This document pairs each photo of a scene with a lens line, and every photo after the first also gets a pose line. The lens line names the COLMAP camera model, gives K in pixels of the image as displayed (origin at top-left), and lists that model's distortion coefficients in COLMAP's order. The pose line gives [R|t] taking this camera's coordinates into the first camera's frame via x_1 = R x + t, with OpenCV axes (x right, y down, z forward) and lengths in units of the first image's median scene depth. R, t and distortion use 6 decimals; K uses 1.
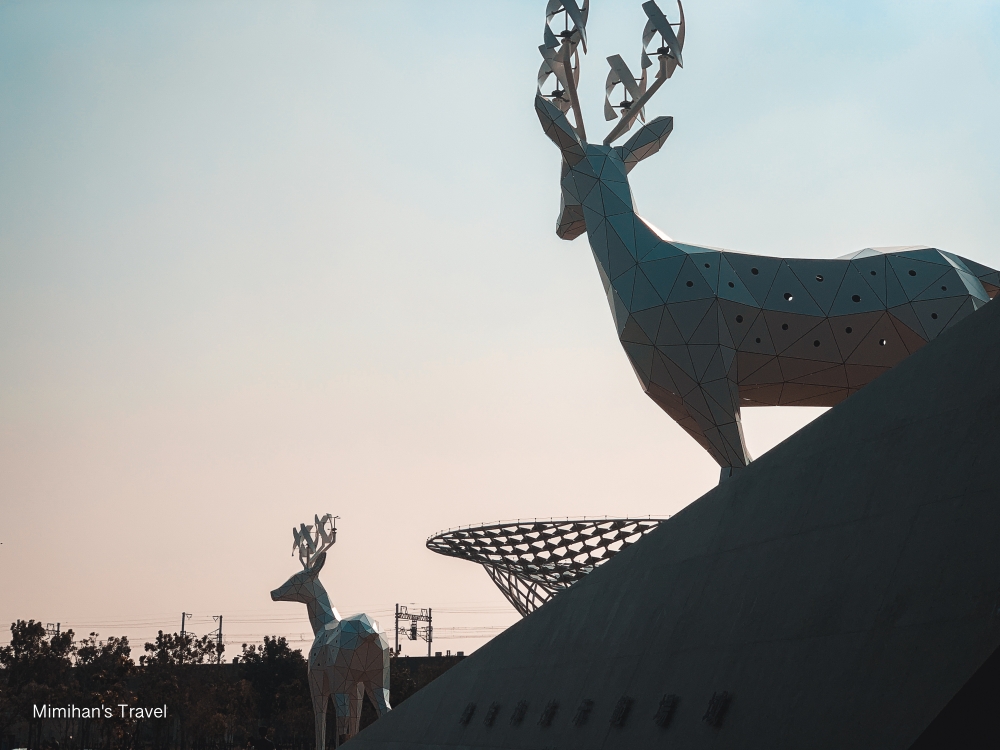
lens RADIAL K [[1442.2, 0, 500.0], [0, 1442.2, 375.0], [0, 0, 1]] dist [0.039781, 0.051011]
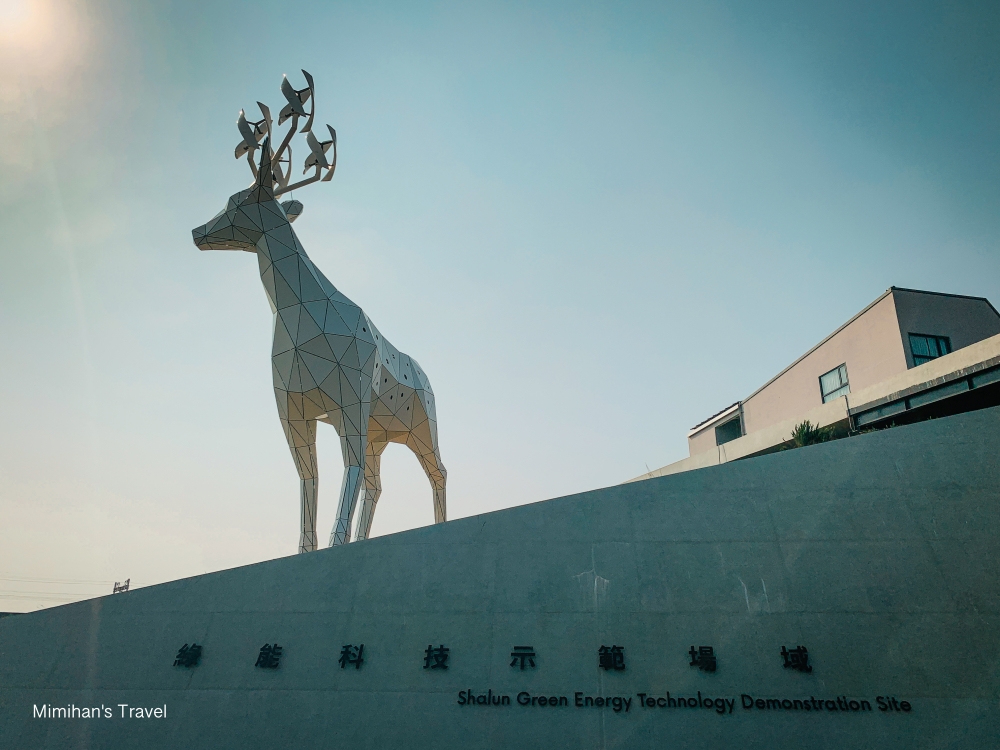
lens RADIAL K [[745.1, 0, 500.0], [0, 745.1, 375.0], [0, 0, 1]] dist [0.002379, -0.006621]
pose [[0.415587, 0.324886, 0.849551, -0.072157], [-0.217782, 0.942404, -0.253860, 0.023277], [-0.883096, -0.079516, 0.462406, 0.099879]]
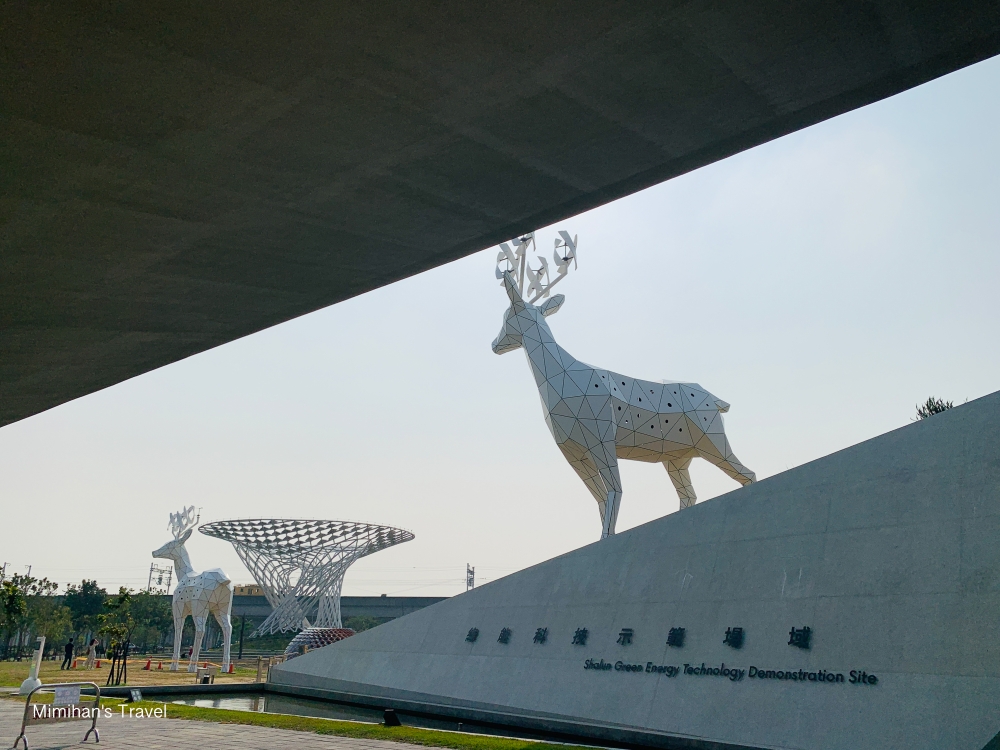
lens RADIAL K [[745.1, 0, 500.0], [0, 745.1, 375.0], [0, 0, 1]] dist [0.002379, -0.006621]
pose [[0.928839, 0.127918, 0.347701, -0.054008], [-0.092618, 0.988876, -0.116387, 0.007495], [-0.358721, 0.075901, 0.930354, 0.034272]]
